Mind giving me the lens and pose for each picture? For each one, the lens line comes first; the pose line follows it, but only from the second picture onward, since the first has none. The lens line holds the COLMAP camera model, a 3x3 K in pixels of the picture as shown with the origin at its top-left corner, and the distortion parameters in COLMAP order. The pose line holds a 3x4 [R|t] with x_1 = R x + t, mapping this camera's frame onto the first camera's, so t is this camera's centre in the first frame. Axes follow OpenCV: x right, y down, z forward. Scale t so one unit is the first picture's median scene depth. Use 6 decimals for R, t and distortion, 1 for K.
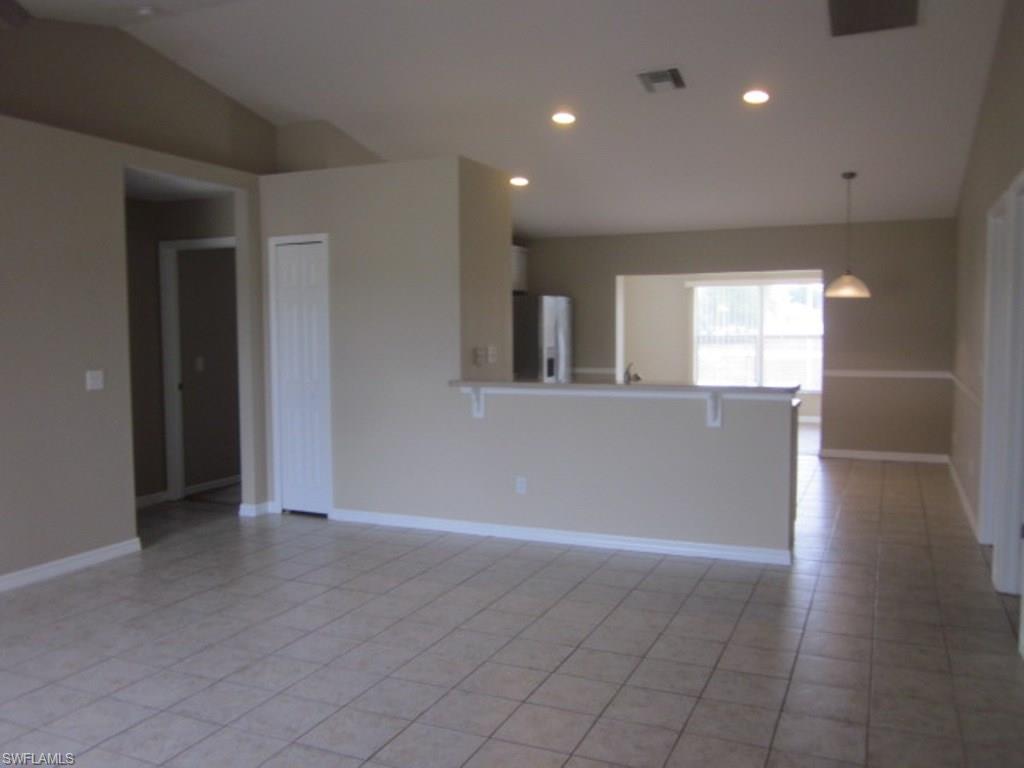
lens RADIAL K [[857.0, 0, 512.0], [0, 857.0, 384.7], [0, 0, 1]] dist [-0.006763, -0.008446]
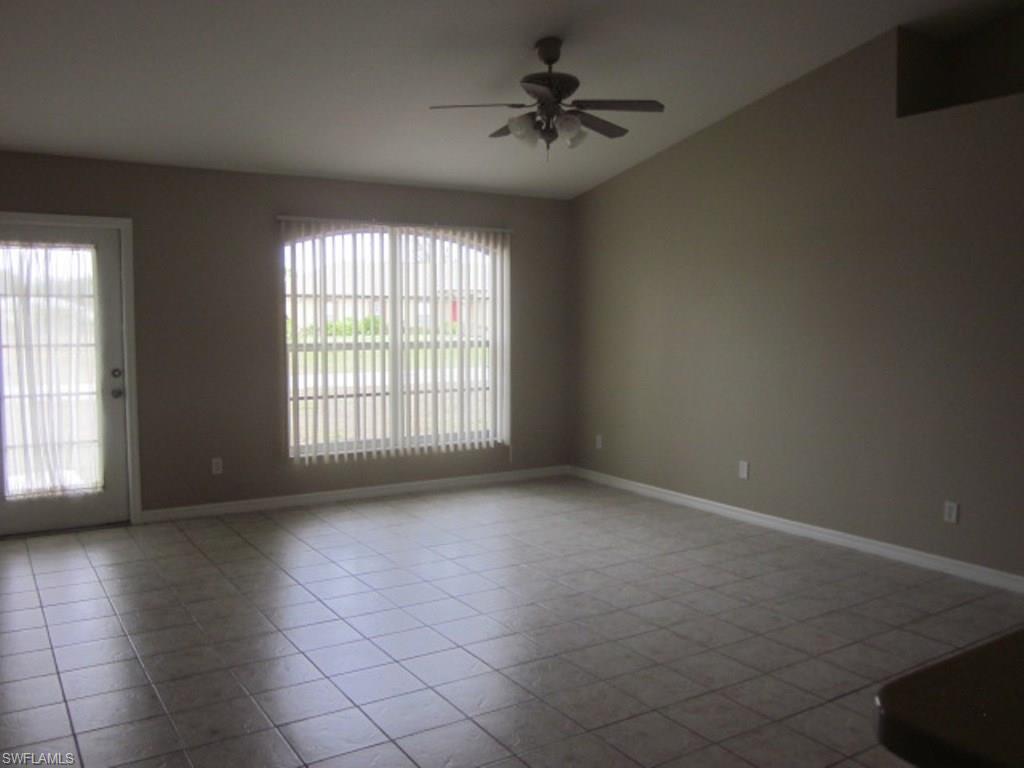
lens RADIAL K [[857.0, 0, 512.8], [0, 857.0, 387.1], [0, 0, 1]] dist [-0.006763, -0.008446]
pose [[-0.558401, 0.076934, -0.825996, 0.679386], [-0.046622, 0.991206, 0.123839, -0.108217], [0.828260, 0.107662, -0.549904, 1.376950]]
